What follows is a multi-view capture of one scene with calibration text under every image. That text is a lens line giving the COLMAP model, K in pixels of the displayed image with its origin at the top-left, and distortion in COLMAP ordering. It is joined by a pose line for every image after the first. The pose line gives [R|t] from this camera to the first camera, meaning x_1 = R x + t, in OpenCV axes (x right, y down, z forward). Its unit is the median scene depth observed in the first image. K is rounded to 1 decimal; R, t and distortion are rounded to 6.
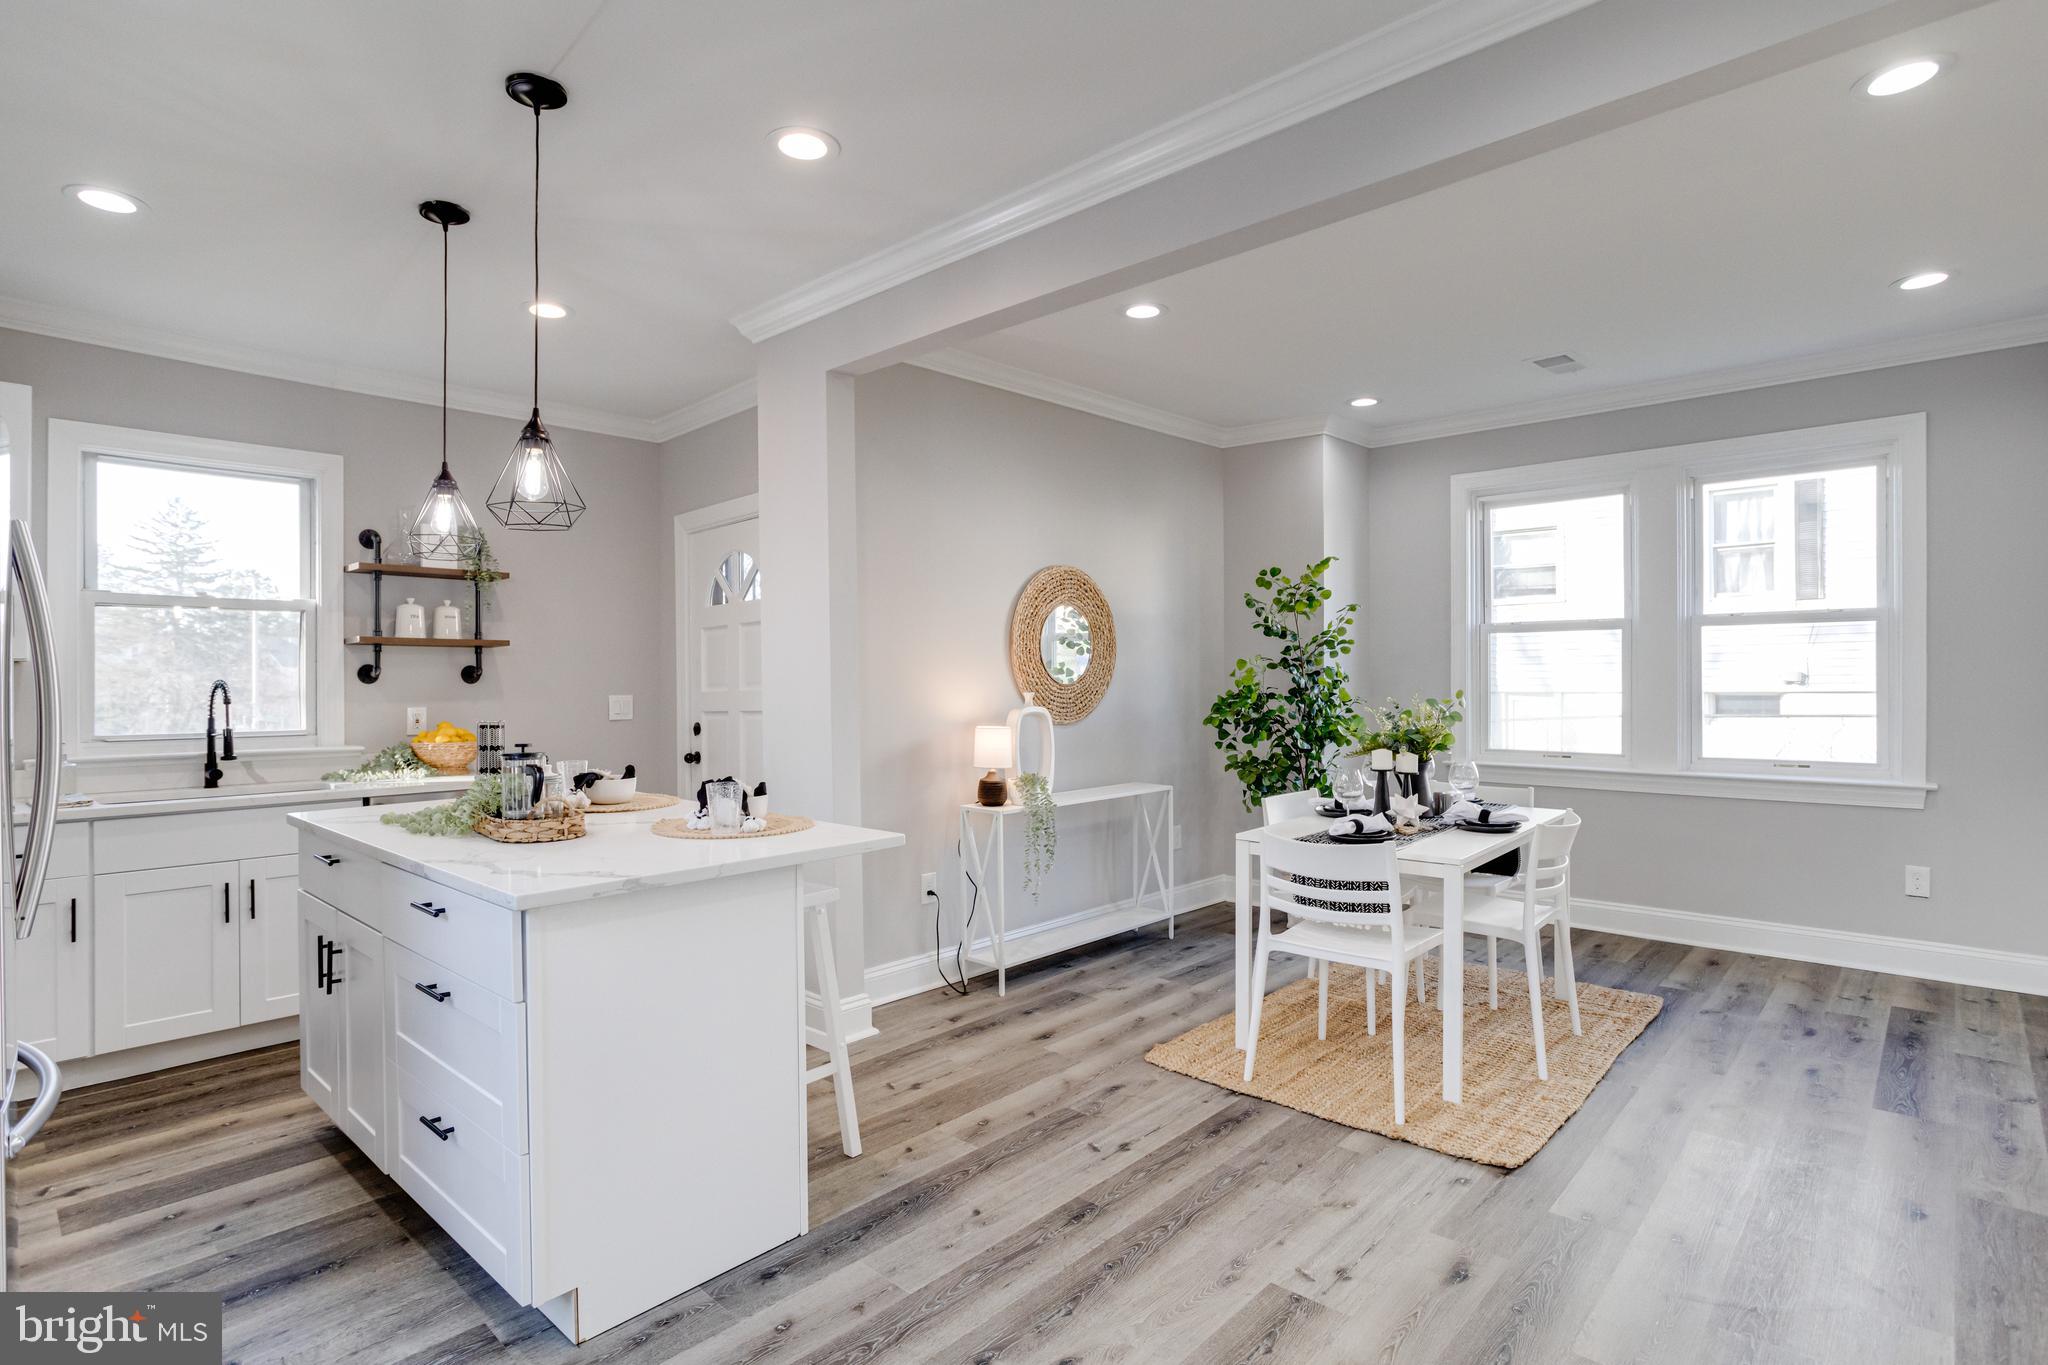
lens RADIAL K [[1028.6, 0, 1024.0], [0, 1028.6, 682.5], [0, 0, 1]] dist [-0.039128, 0.024728]
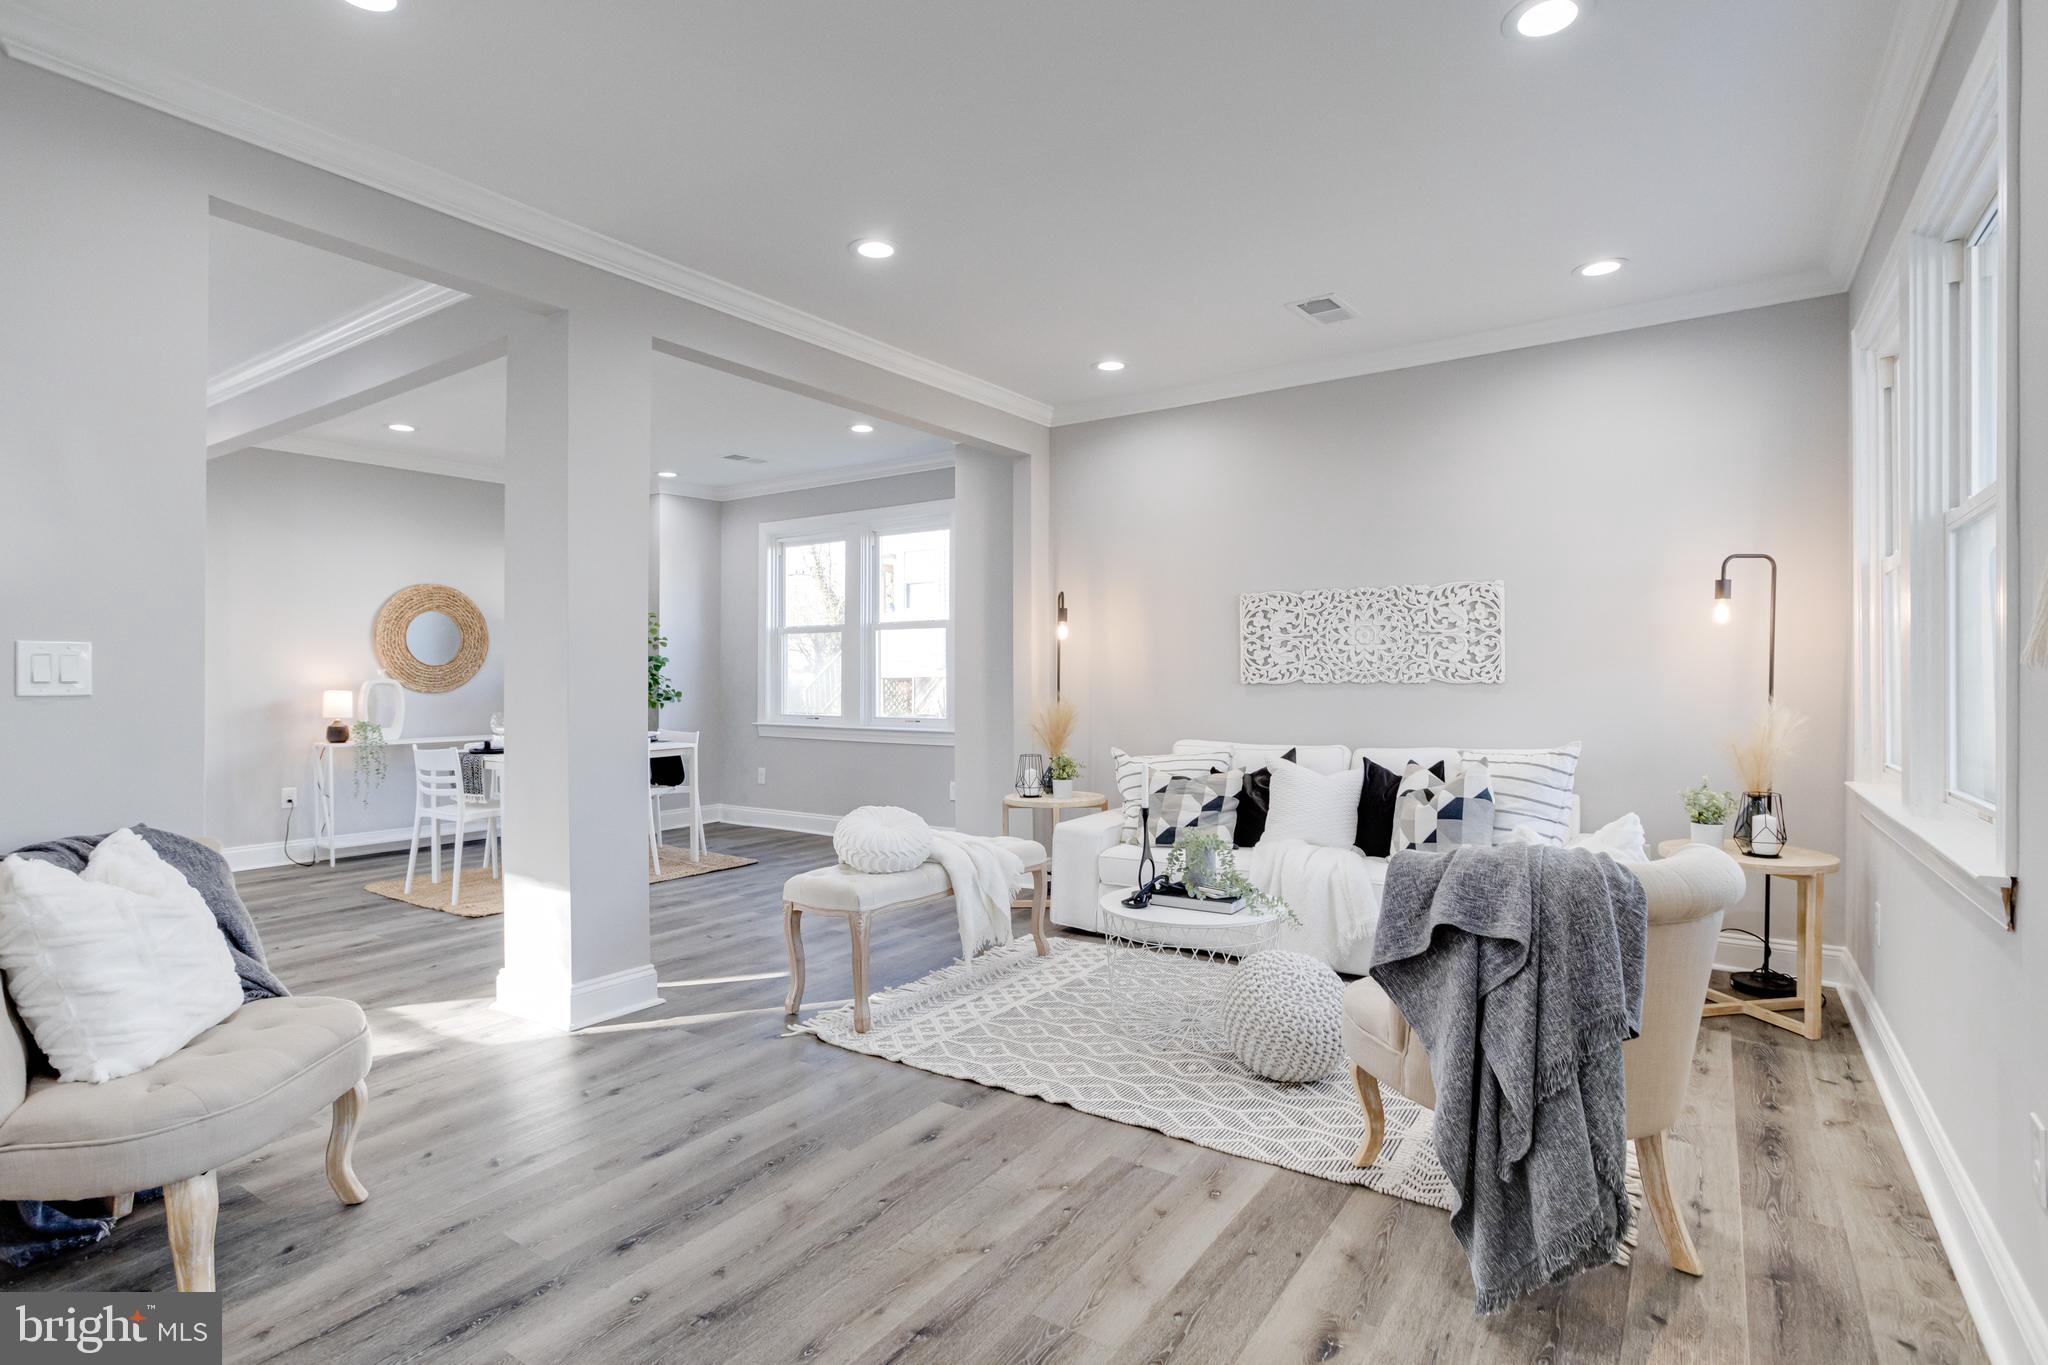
lens RADIAL K [[1028.6, 0, 1024.0], [0, 1028.6, 682.5], [0, 0, 1]] dist [-0.039128, 0.024728]
pose [[0.990326, 0.006146, 0.138621, 0.696888], [-0.005615, 0.999975, -0.004225, 0.028848], [-0.138644, 0.003405, 0.990336, -0.561849]]
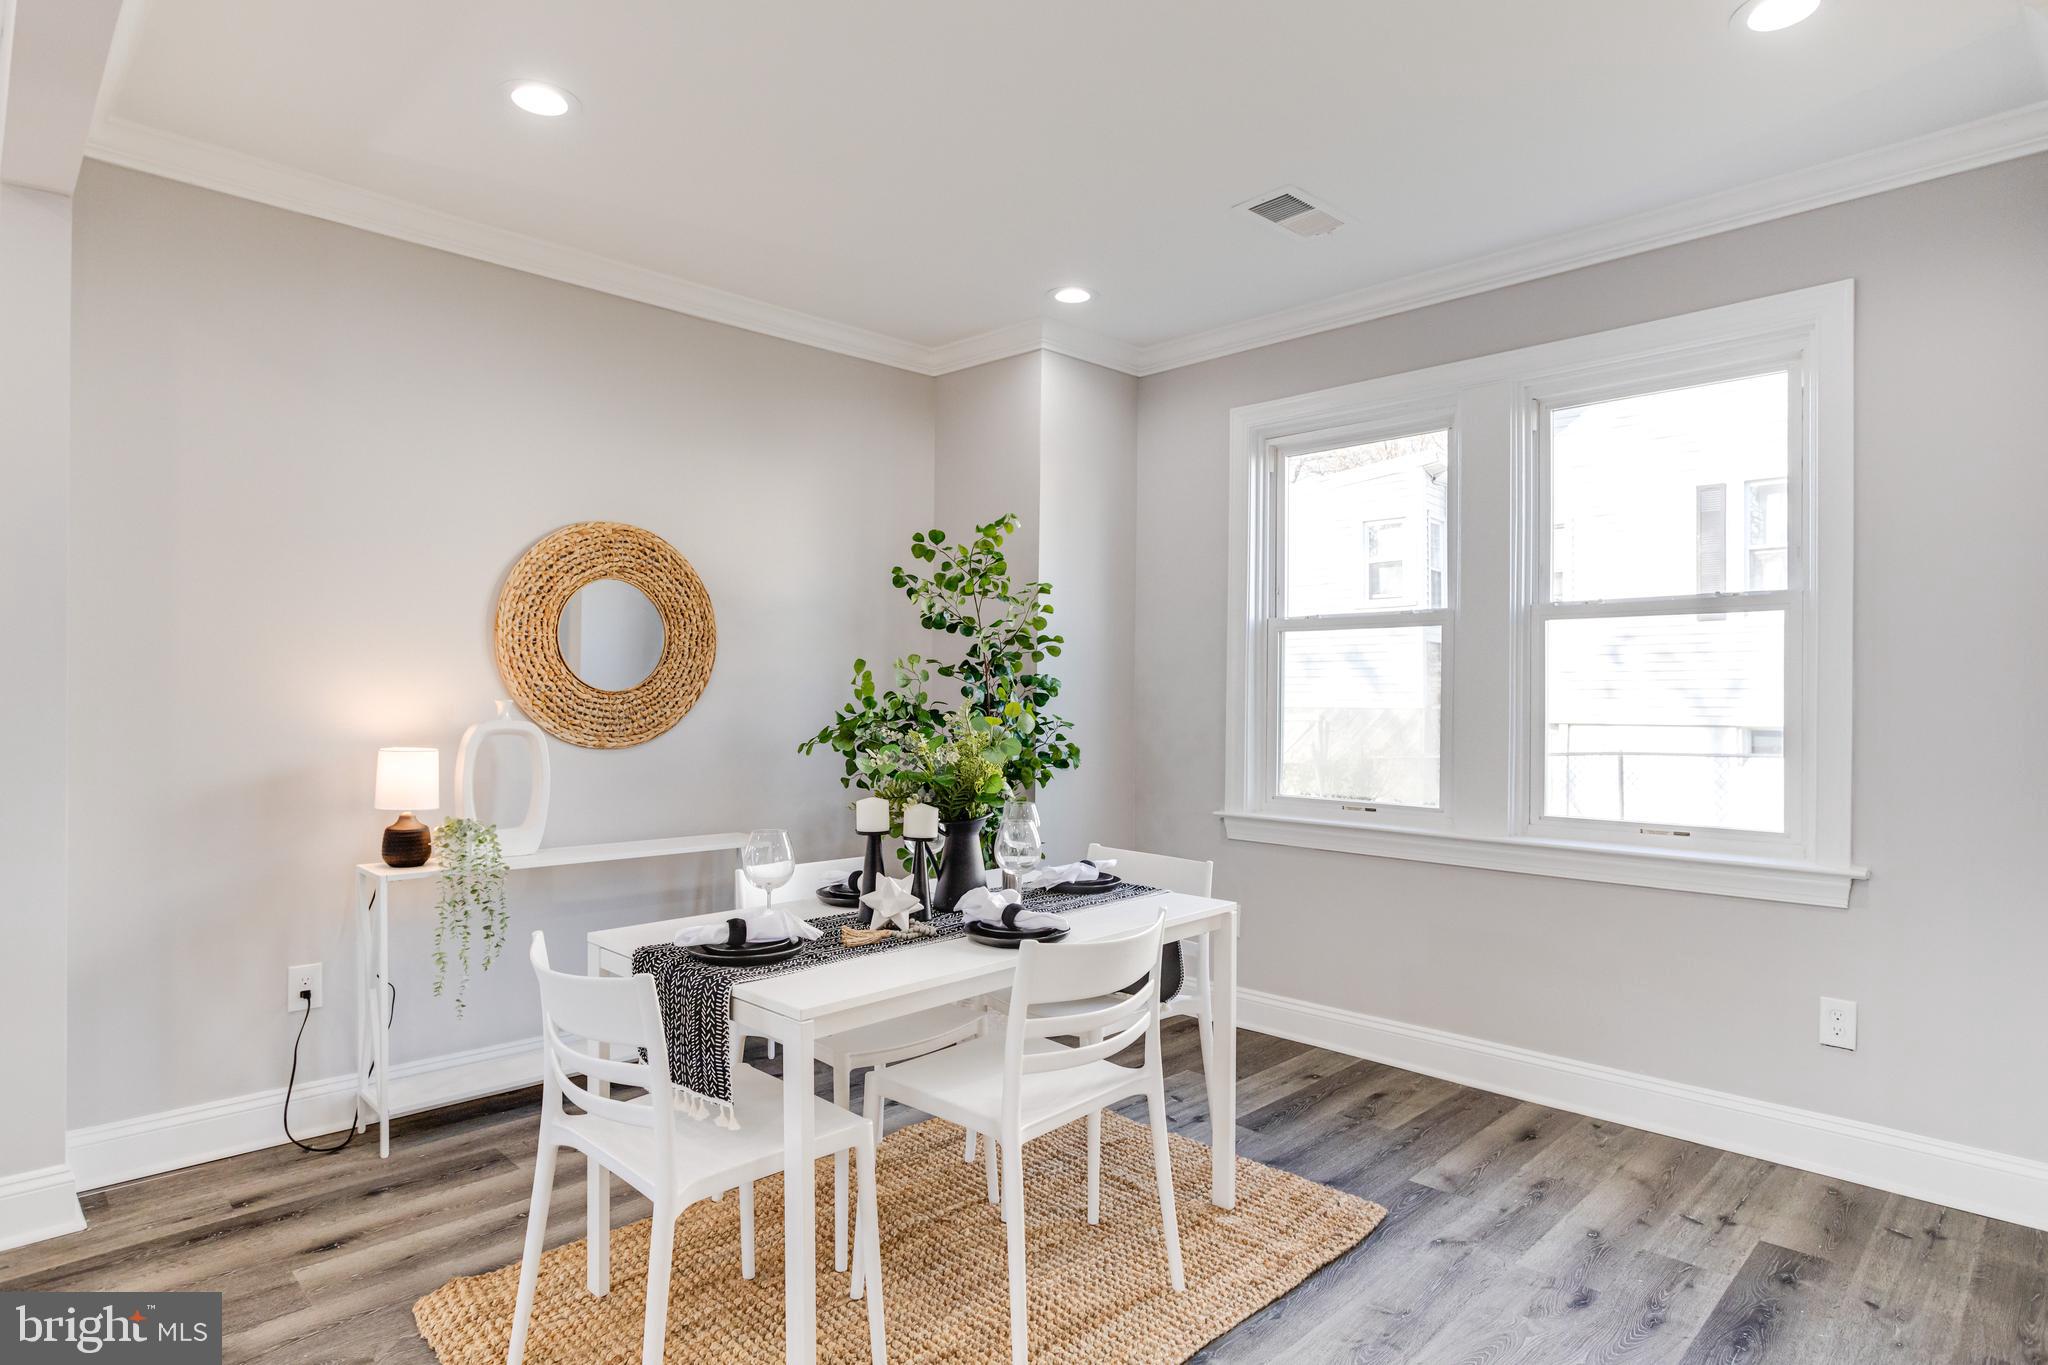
lens RADIAL K [[1097.5, 0, 1028.8], [0, 1097.5, 692.0], [0, 0, 1]] dist [-0.045124, 0.031237]
pose [[0.999104, 0.016870, -0.038820, 0.369244], [-0.017401, 0.999759, -0.013377, 0.007784], [0.038585, 0.014041, 0.999157, 0.281194]]
